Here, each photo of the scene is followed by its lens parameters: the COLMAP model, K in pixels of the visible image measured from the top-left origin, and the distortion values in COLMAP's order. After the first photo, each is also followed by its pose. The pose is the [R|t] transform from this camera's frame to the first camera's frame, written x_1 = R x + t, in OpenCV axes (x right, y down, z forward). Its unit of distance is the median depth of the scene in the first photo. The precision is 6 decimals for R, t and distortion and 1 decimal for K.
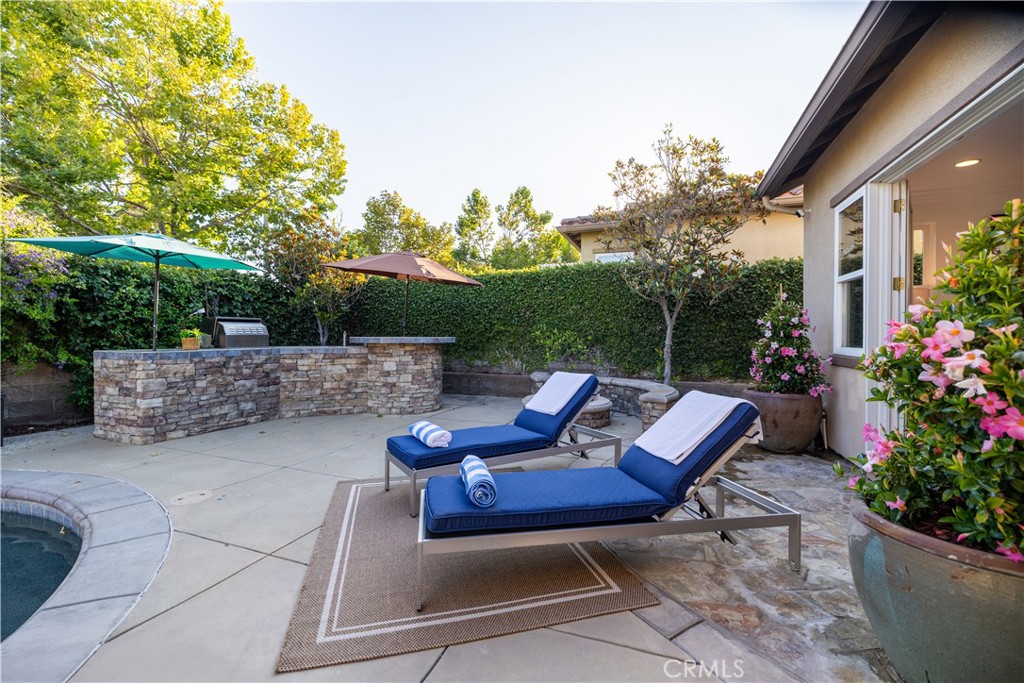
lens RADIAL K [[429.1, 0, 505.8], [0, 429.1, 337.3], [0, 0, 1]] dist [0.000701, -0.000354]
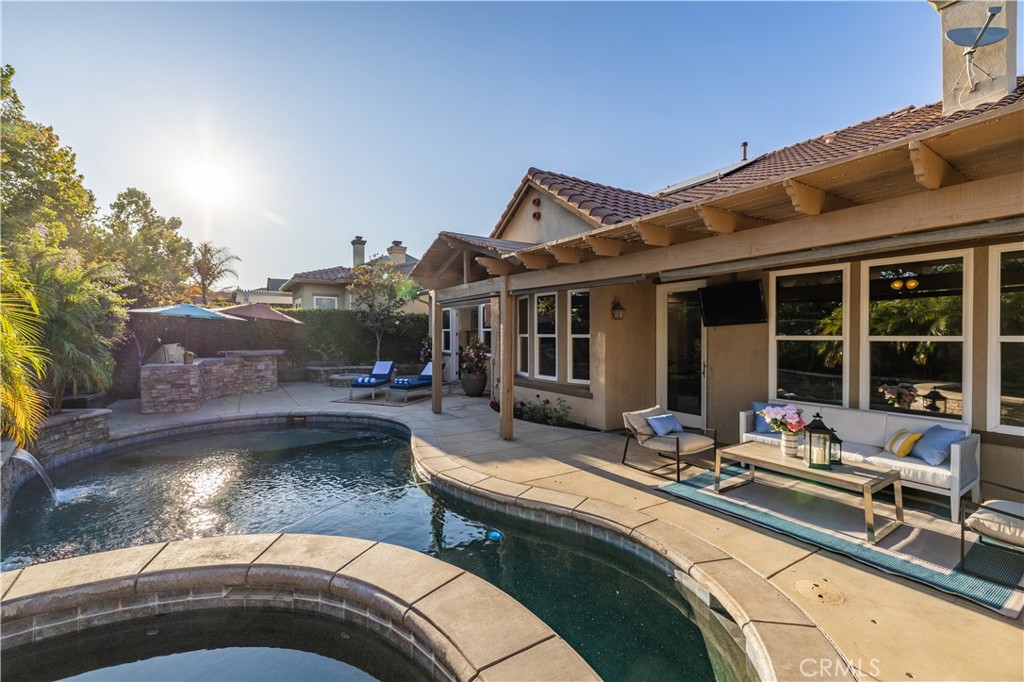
lens RADIAL K [[429.1, 0, 506.1], [0, 429.1, 337.0], [0, 0, 1]] dist [0.000701, -0.000354]
pose [[0.593146, -0.011537, 0.805012, -1.148865], [0.005116, 0.999931, 0.010561, -0.078270], [-0.805078, -0.002145, 0.593165, -0.982275]]
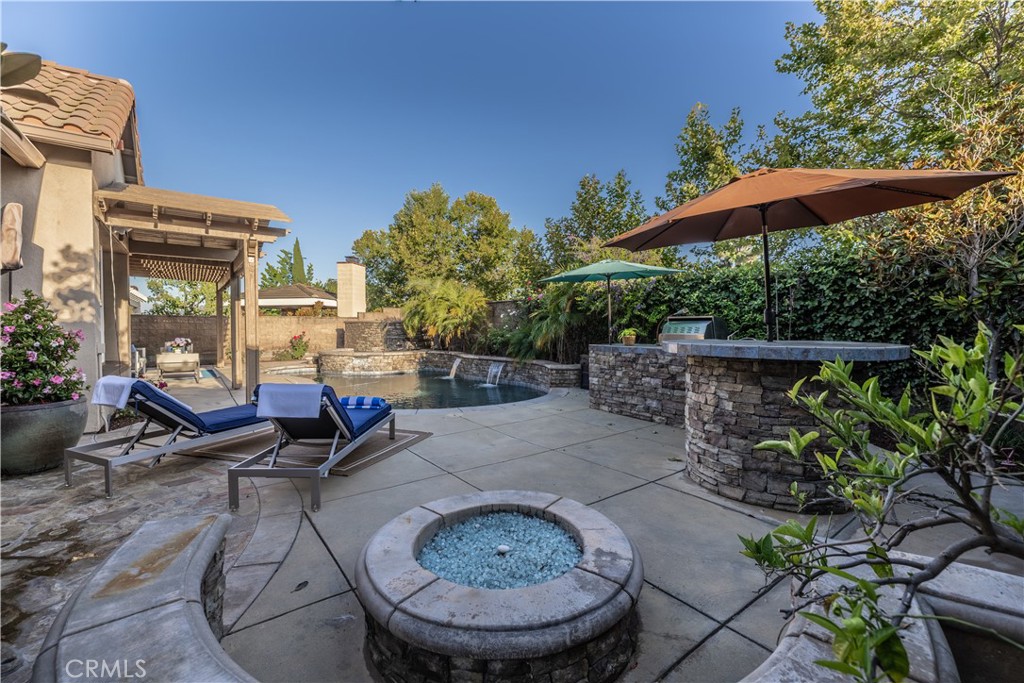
lens RADIAL K [[429.1, 0, 509.3], [0, 429.1, 337.4], [0, 0, 1]] dist [0.000701, -0.000354]
pose [[-0.530953, 0.017551, -0.847220, 0.392527], [-0.009499, 0.999599, 0.026661, -0.019319], [0.847348, 0.022203, -0.530573, 1.107657]]
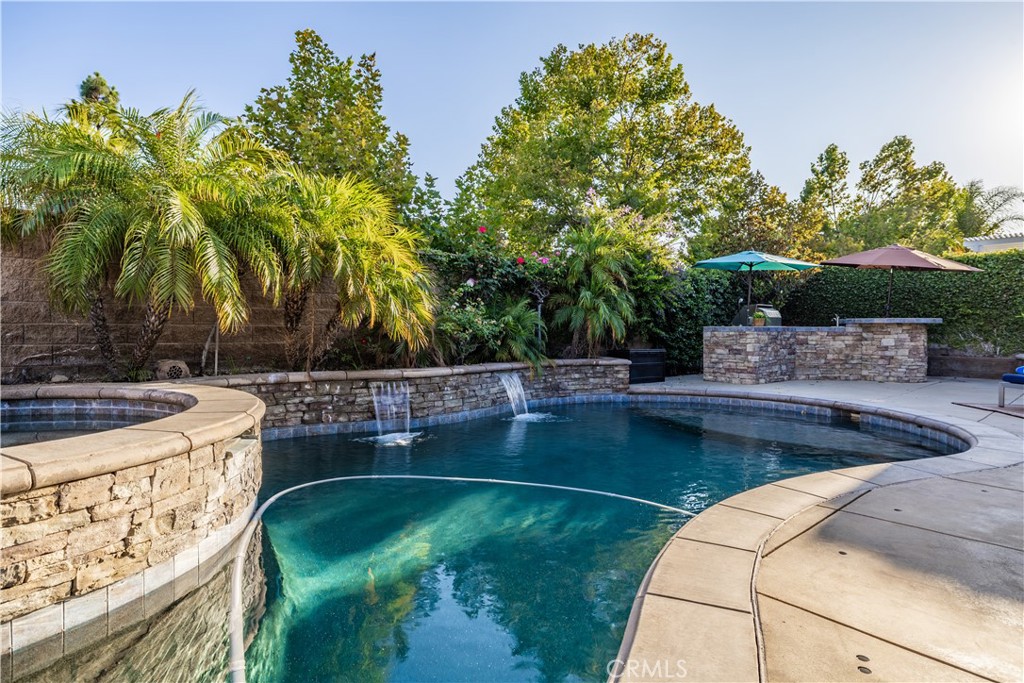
lens RADIAL K [[560.1, 0, 509.8], [0, 560.1, 336.2], [0, 0, 1]] dist [0.002409, -0.000492]
pose [[0.890775, 0.005732, -0.454409, -0.503822], [-0.002514, 0.999967, 0.007686, 0.040827], [0.454438, -0.005704, 0.890760, -0.906469]]
